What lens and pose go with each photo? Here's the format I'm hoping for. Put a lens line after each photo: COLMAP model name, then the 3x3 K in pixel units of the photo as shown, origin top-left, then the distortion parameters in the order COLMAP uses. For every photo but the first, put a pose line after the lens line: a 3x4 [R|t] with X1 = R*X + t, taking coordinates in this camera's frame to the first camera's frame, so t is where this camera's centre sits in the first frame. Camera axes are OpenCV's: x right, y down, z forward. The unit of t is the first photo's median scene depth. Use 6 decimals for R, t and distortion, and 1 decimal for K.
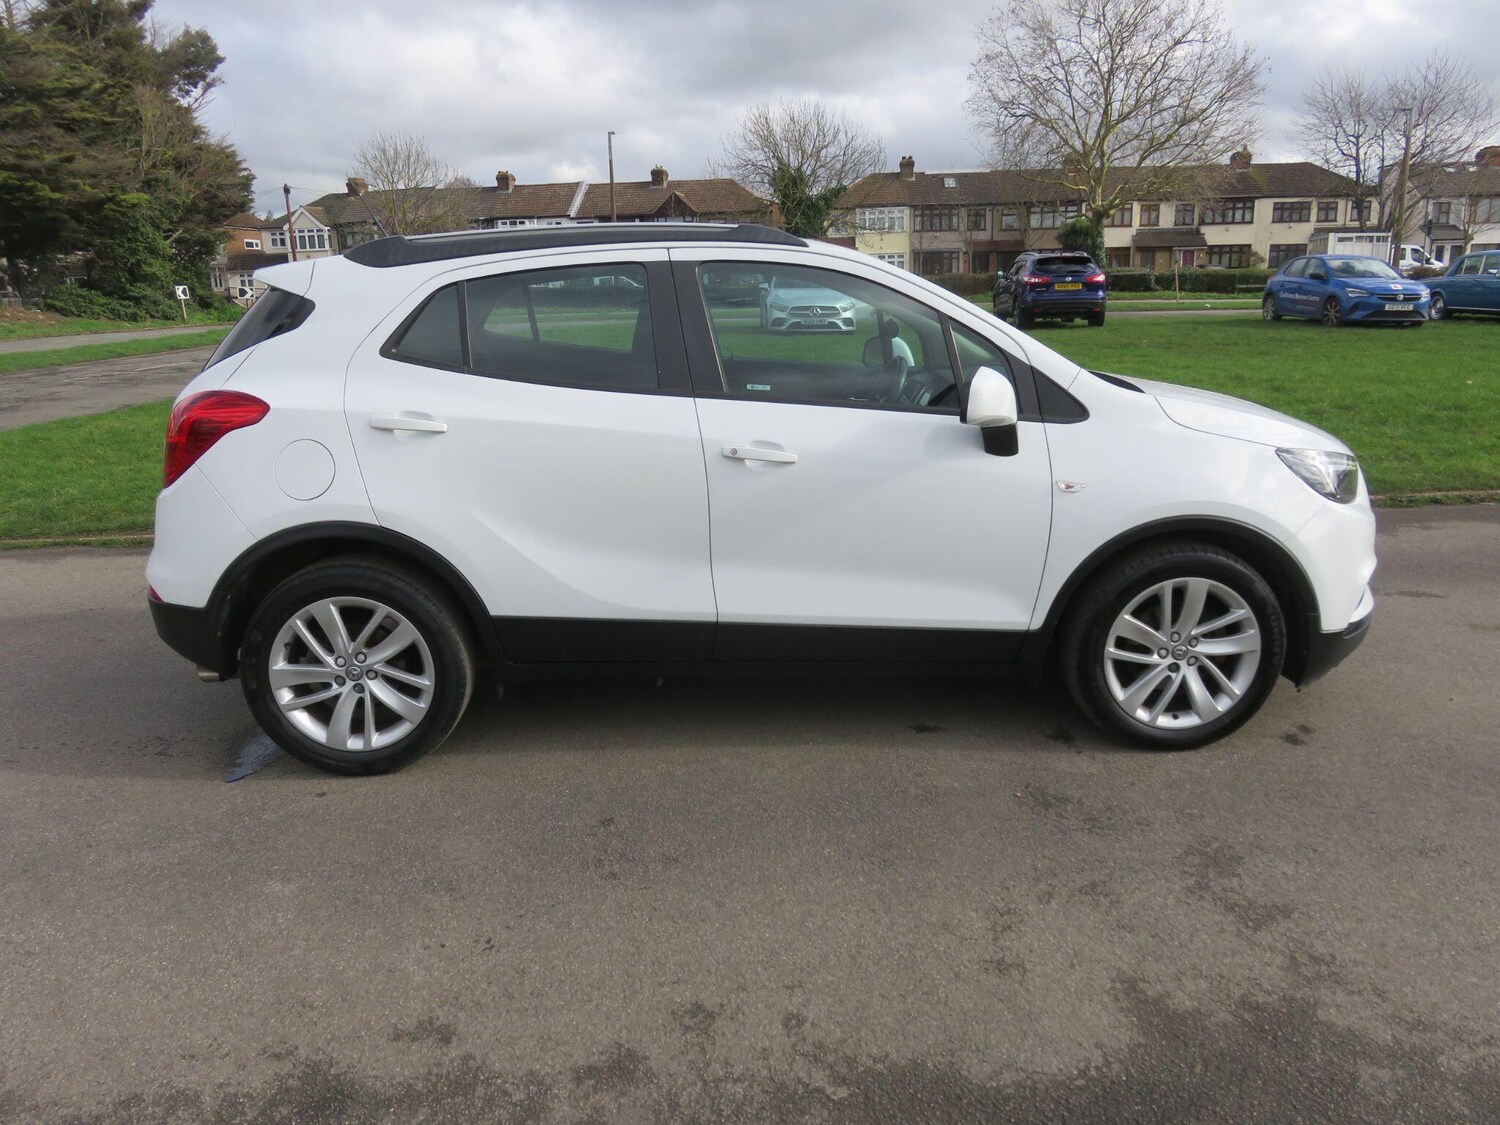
lens RADIAL K [[1124.9, 0, 750.0], [0, 1124.9, 562.5], [0, 0, 1]] dist [-0.001524, 0.002407]
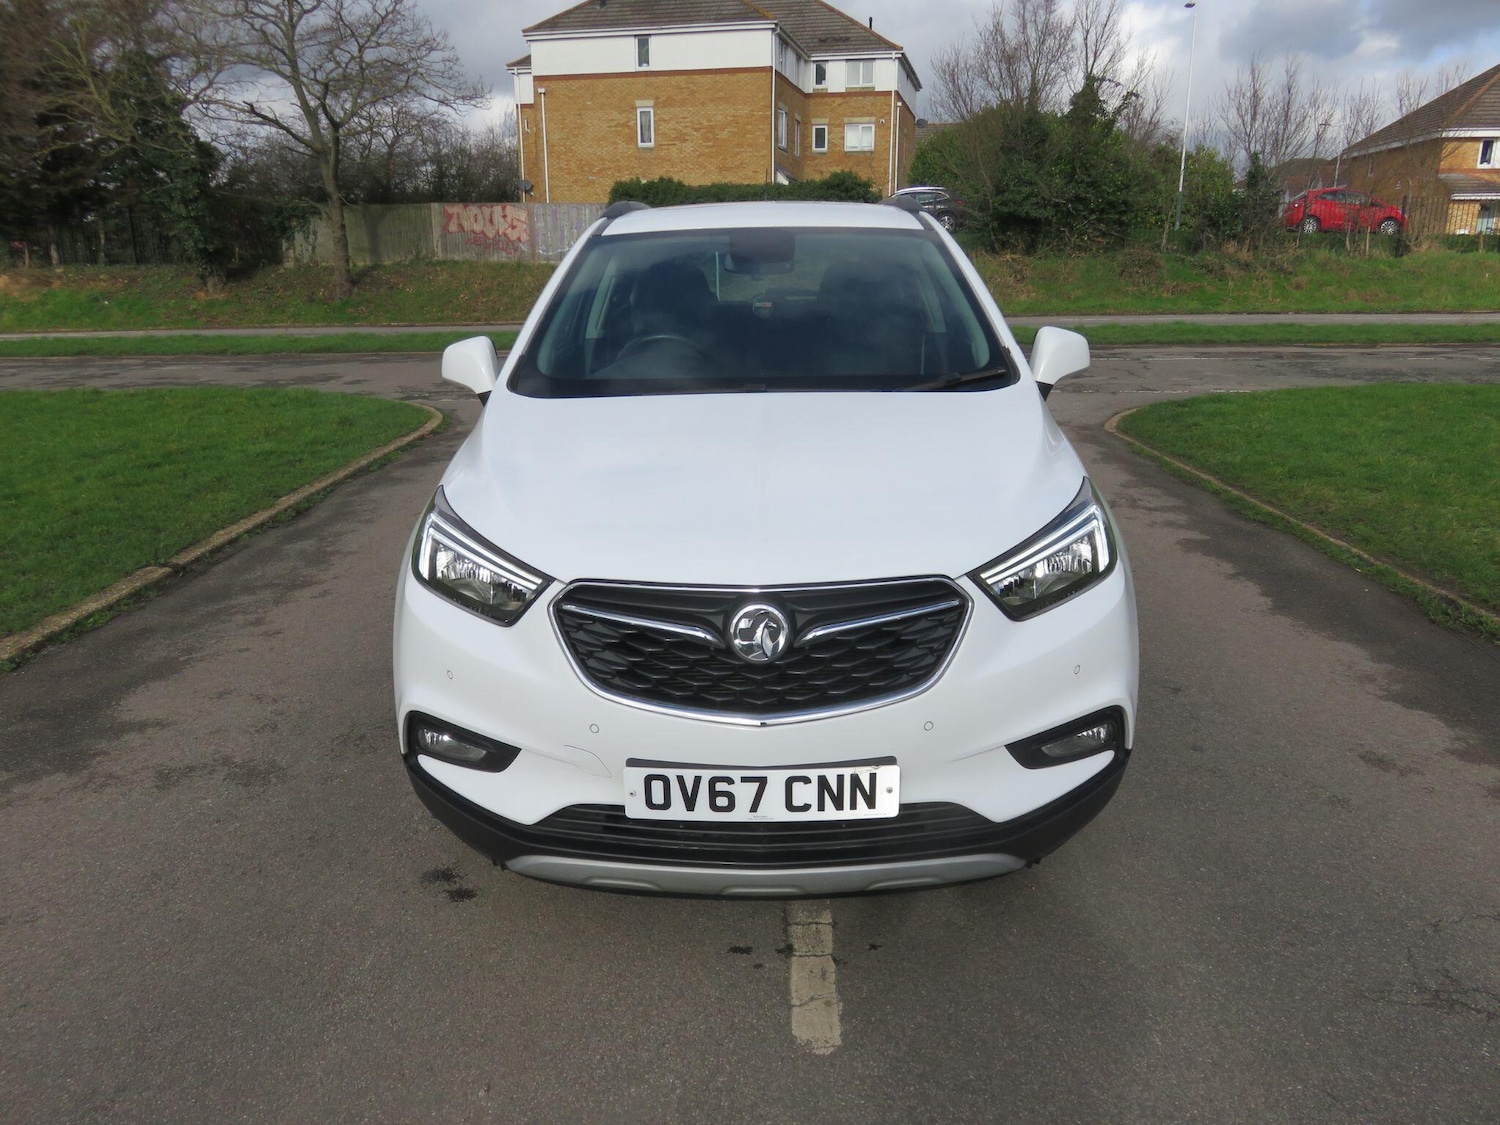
lens RADIAL K [[1120.6, 0, 750.0], [0, 1120.6, 562.5], [0, 0, 1]] dist [-0.014039, -0.001045]
pose [[-0.047226, 0.294915, -0.954356, 0.088251], [-0.243106, 0.923300, 0.297348, -0.024563], [0.968849, 0.246052, 0.028092, 0.088232]]
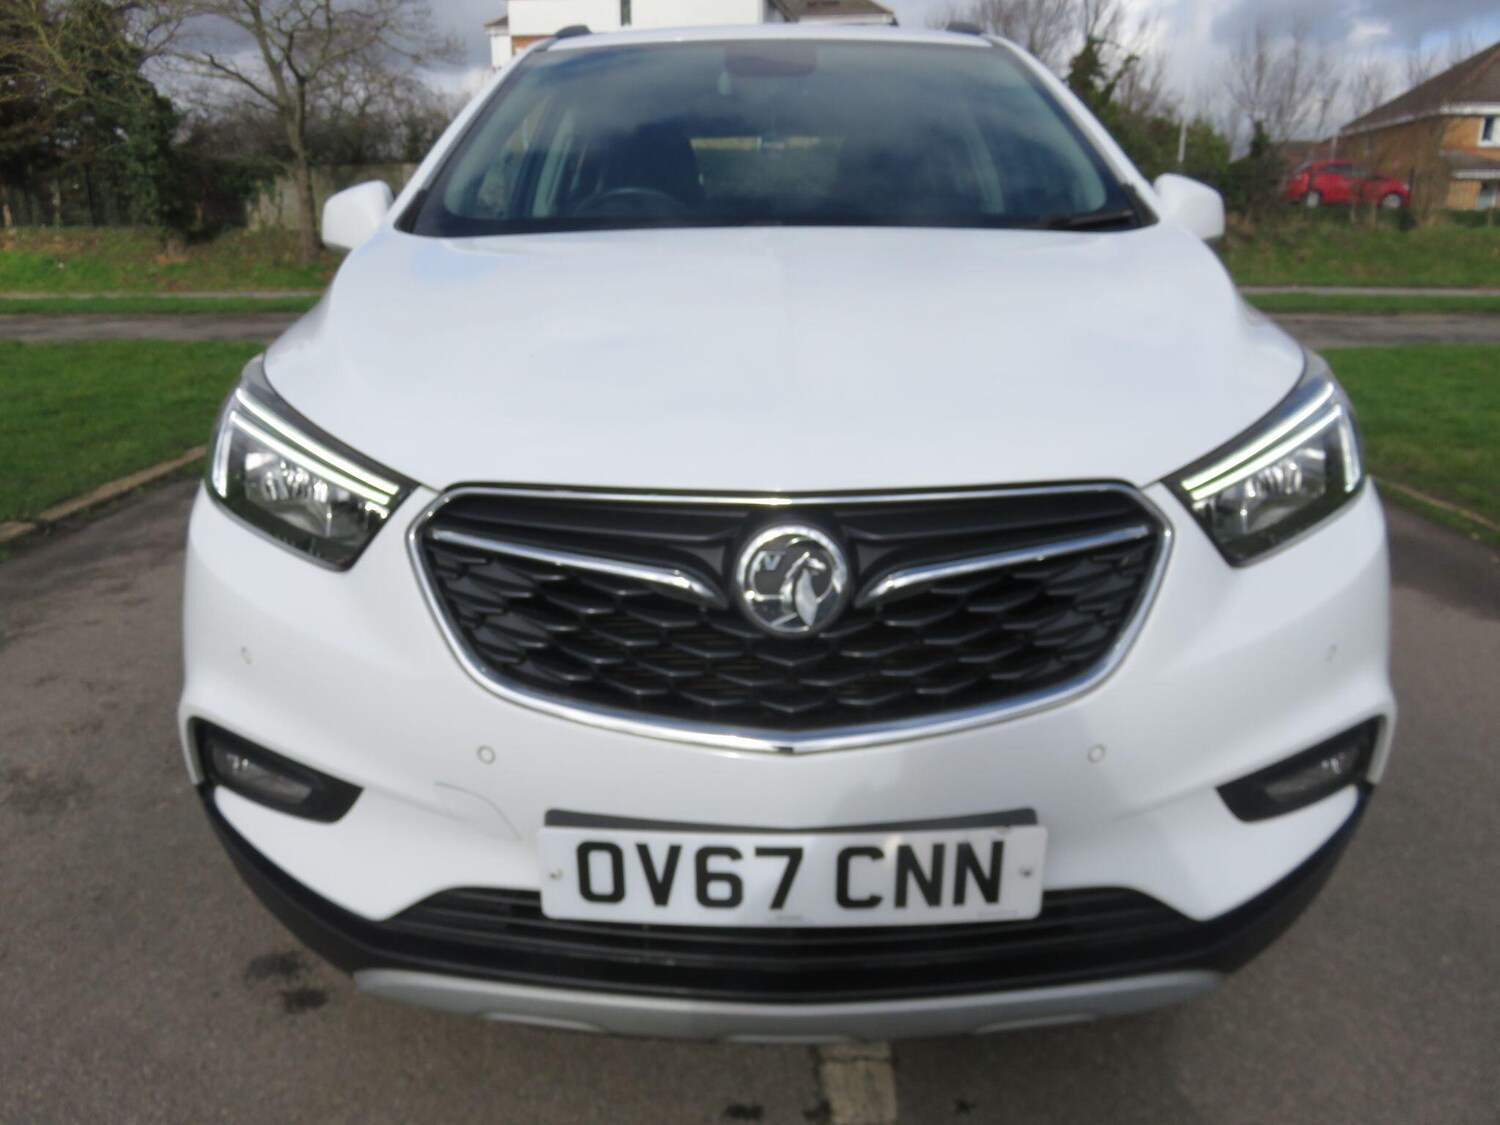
lens RADIAL K [[1124.9, 0, 750.0], [0, 1124.9, 562.5], [0, 0, 1]] dist [-0.001524, 0.002407]
pose [[-0.033844, 0.309574, -0.950273, 0.069428], [-0.254348, 0.916843, 0.307743, -0.016408], [0.966520, 0.252115, 0.047710, 0.088436]]
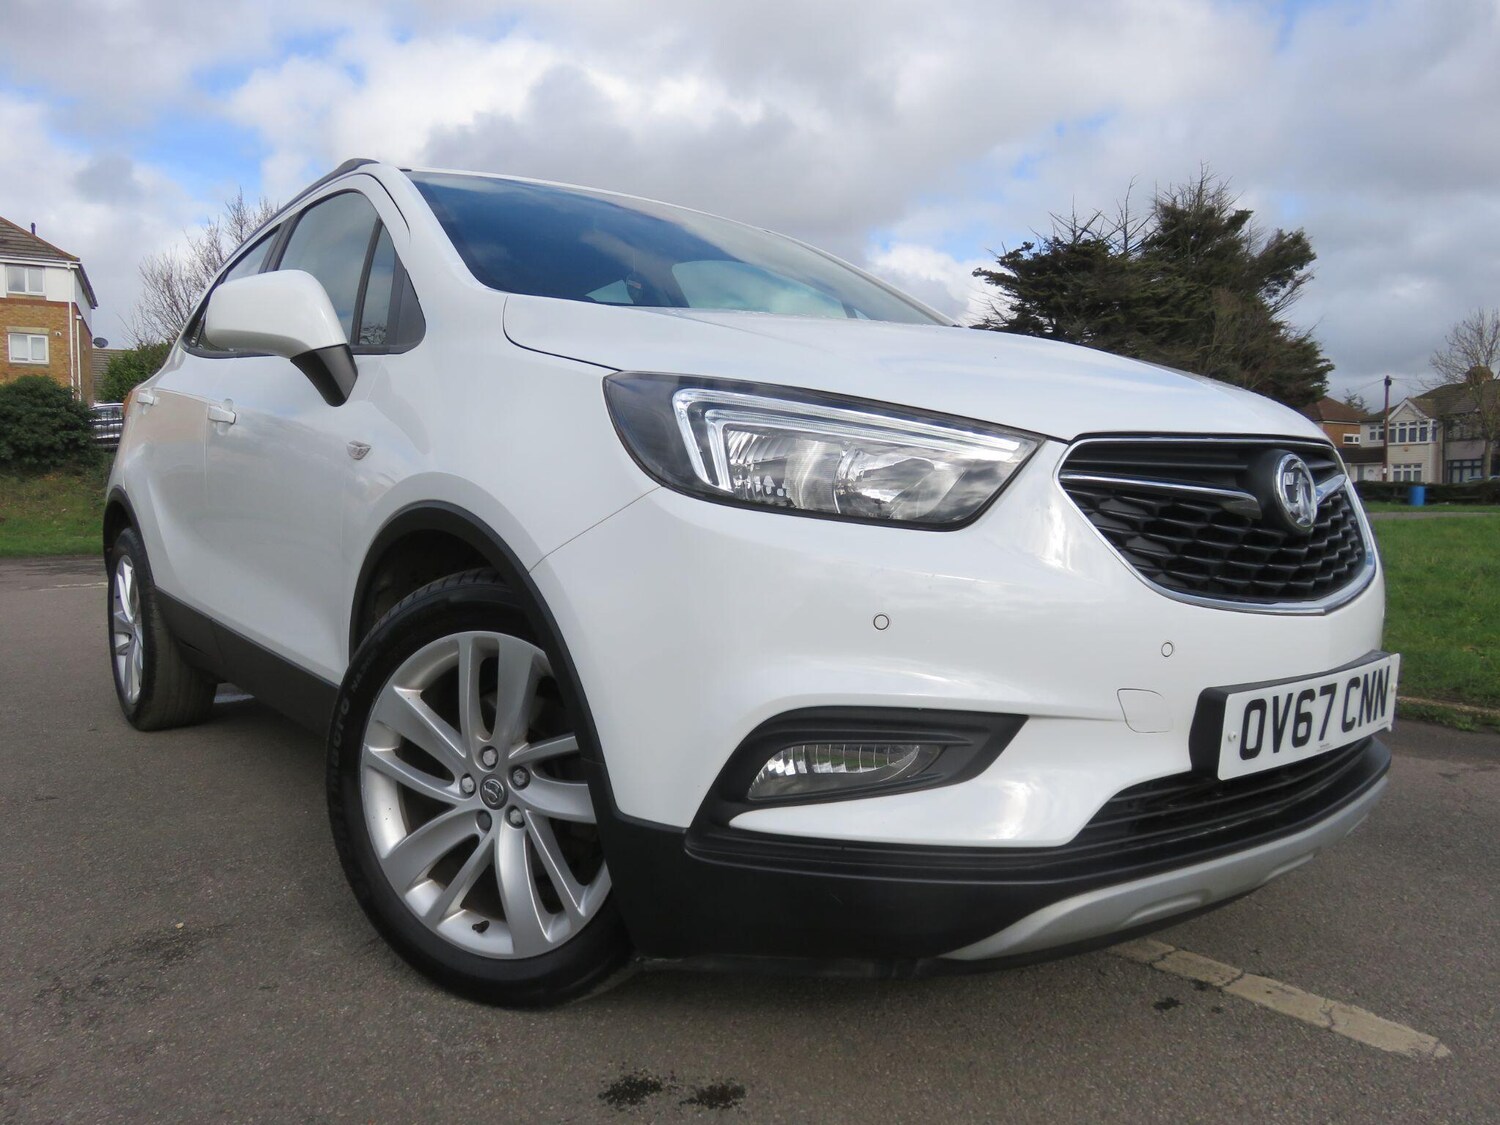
lens RADIAL K [[1124.8, 0, 747.1], [0, 1124.8, 559.1], [0, 0, 1]] dist [-0.006331, 0.000805]
pose [[0.597799, 0.076612, -0.797977, 0.064067], [-0.215212, 0.974218, -0.067692, -0.001285], [0.772218, 0.212201, 0.598874, 0.058360]]
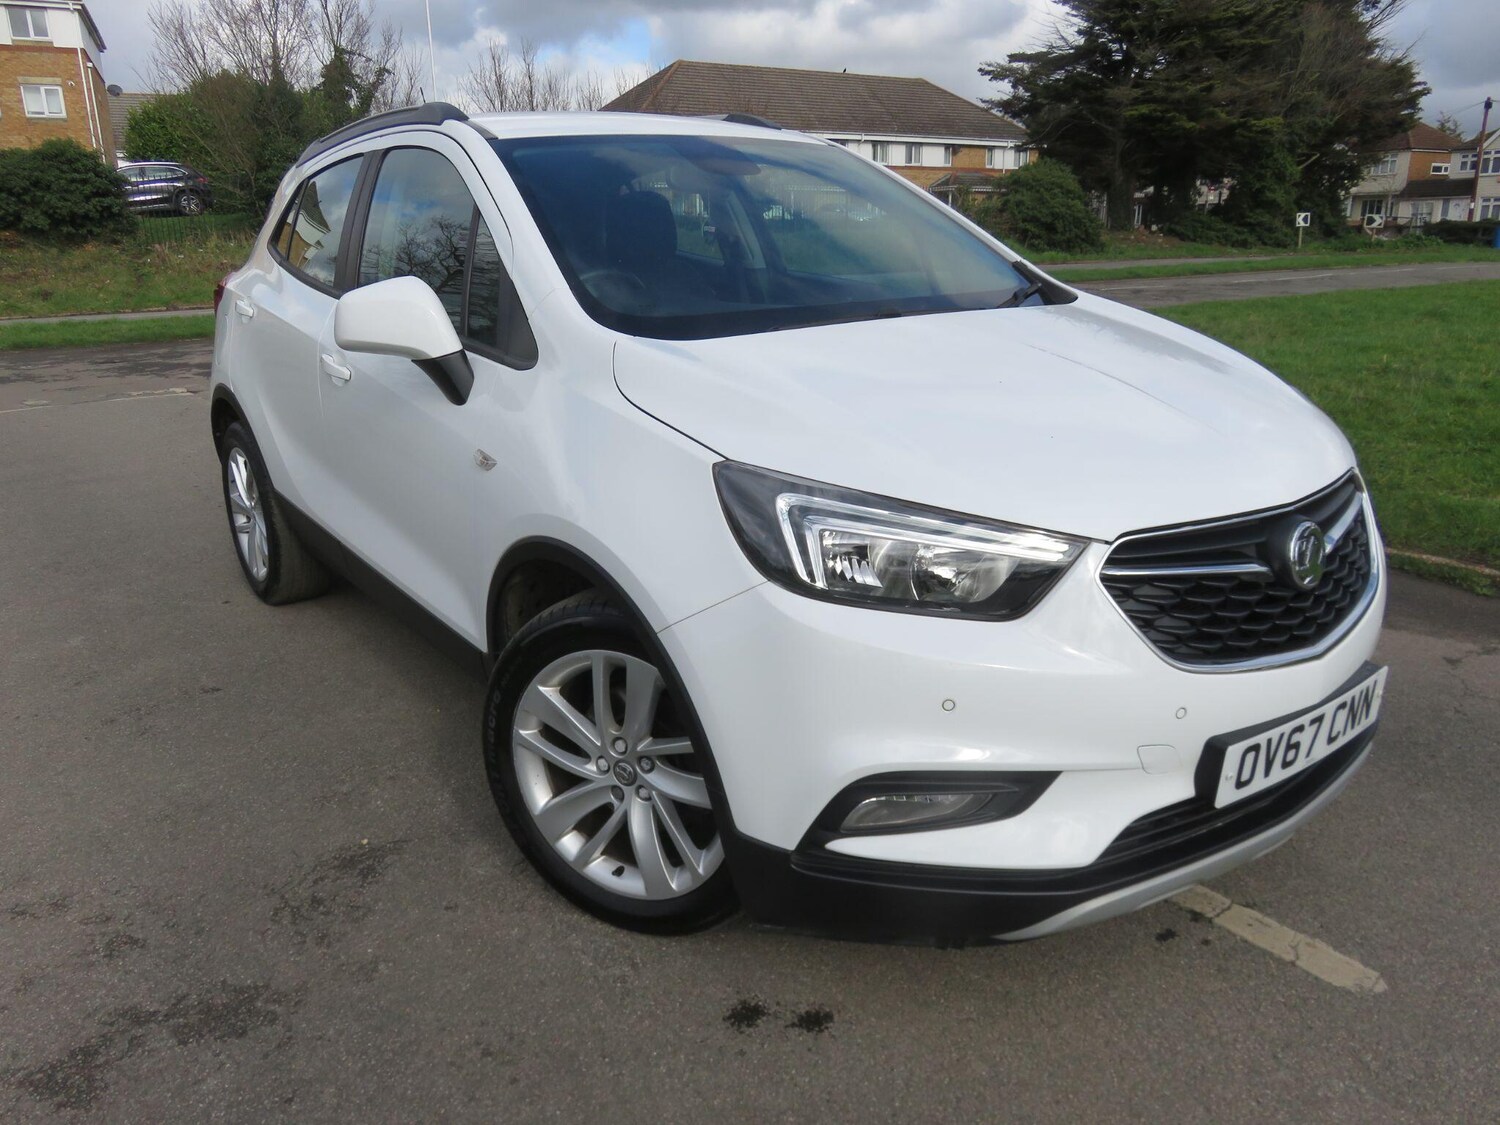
lens RADIAL K [[1124.9, 0, 750.0], [0, 1124.9, 562.5], [0, 0, 1]] dist [-0.001524, 0.002407]
pose [[0.570128, 0.251300, -0.782178, 0.066567], [-0.205276, 0.965445, 0.160554, -0.011025], [0.795497, 0.069026, 0.602013, 0.051753]]
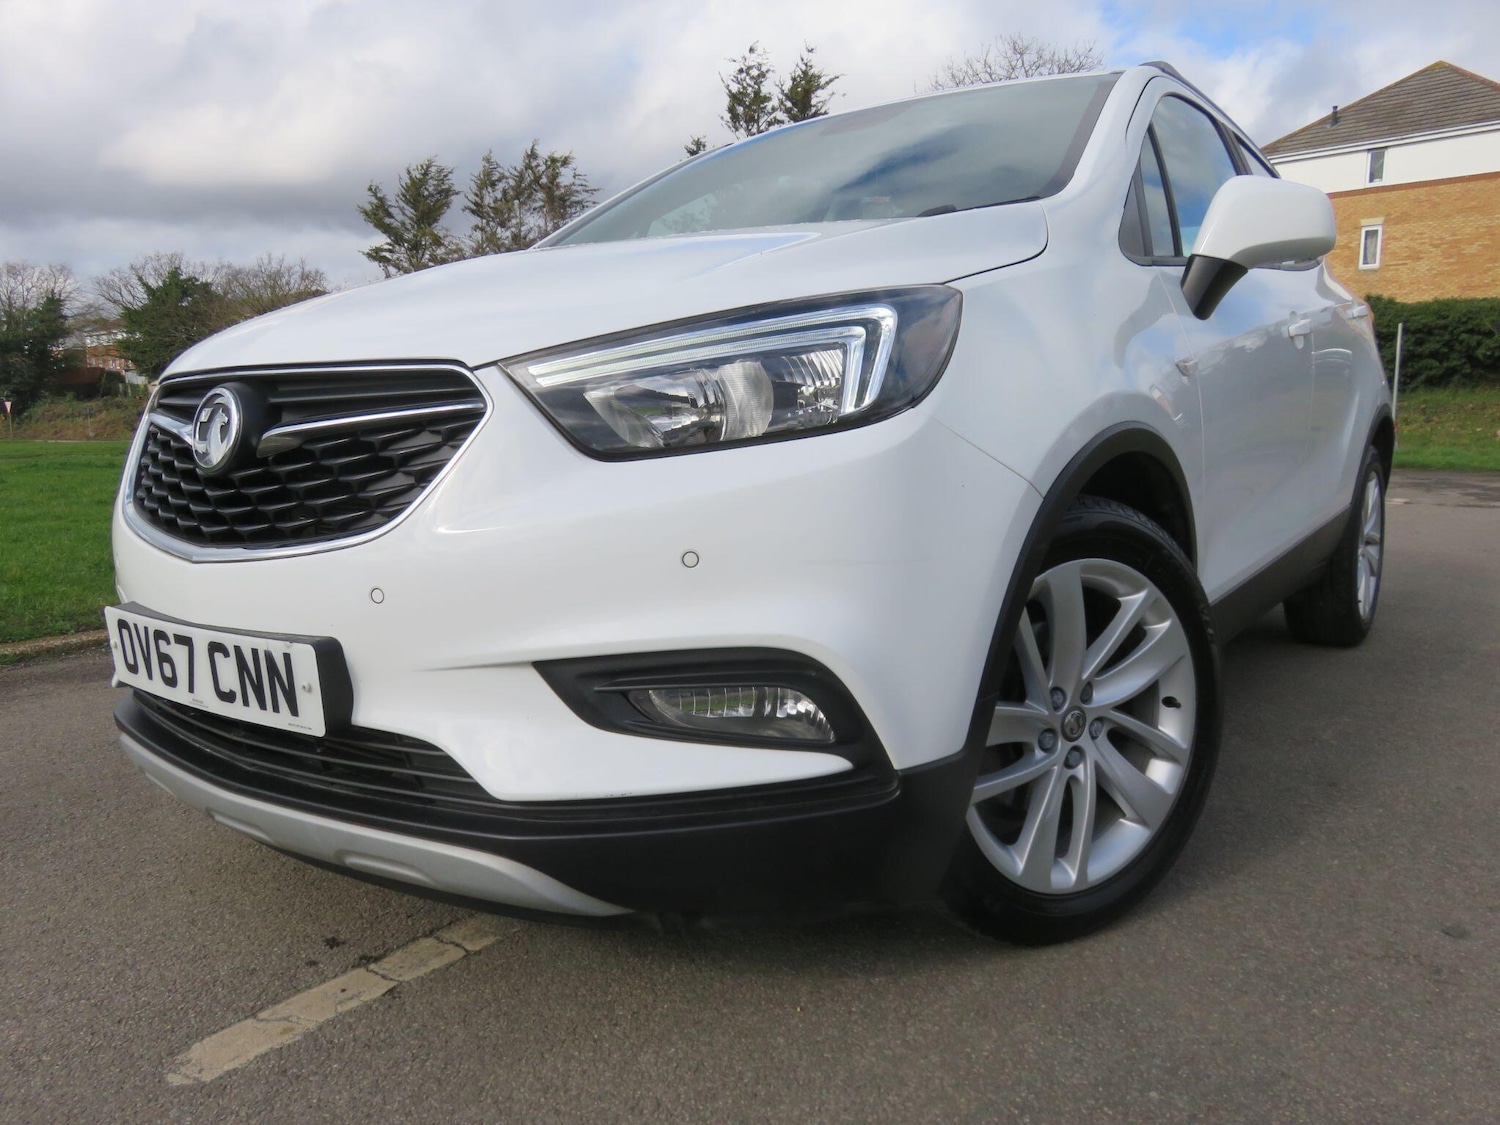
lens RADIAL K [[1116.1, 0, 796.7], [0, 1116.1, 590.5], [0, 0, 1]] dist [-0.002774, -0.001225]
pose [[-0.604871, 0.153141, -0.781459, 0.061845], [-0.179037, 0.930058, 0.320841, -0.017479], [0.775936, 0.333977, -0.535147, 0.120558]]
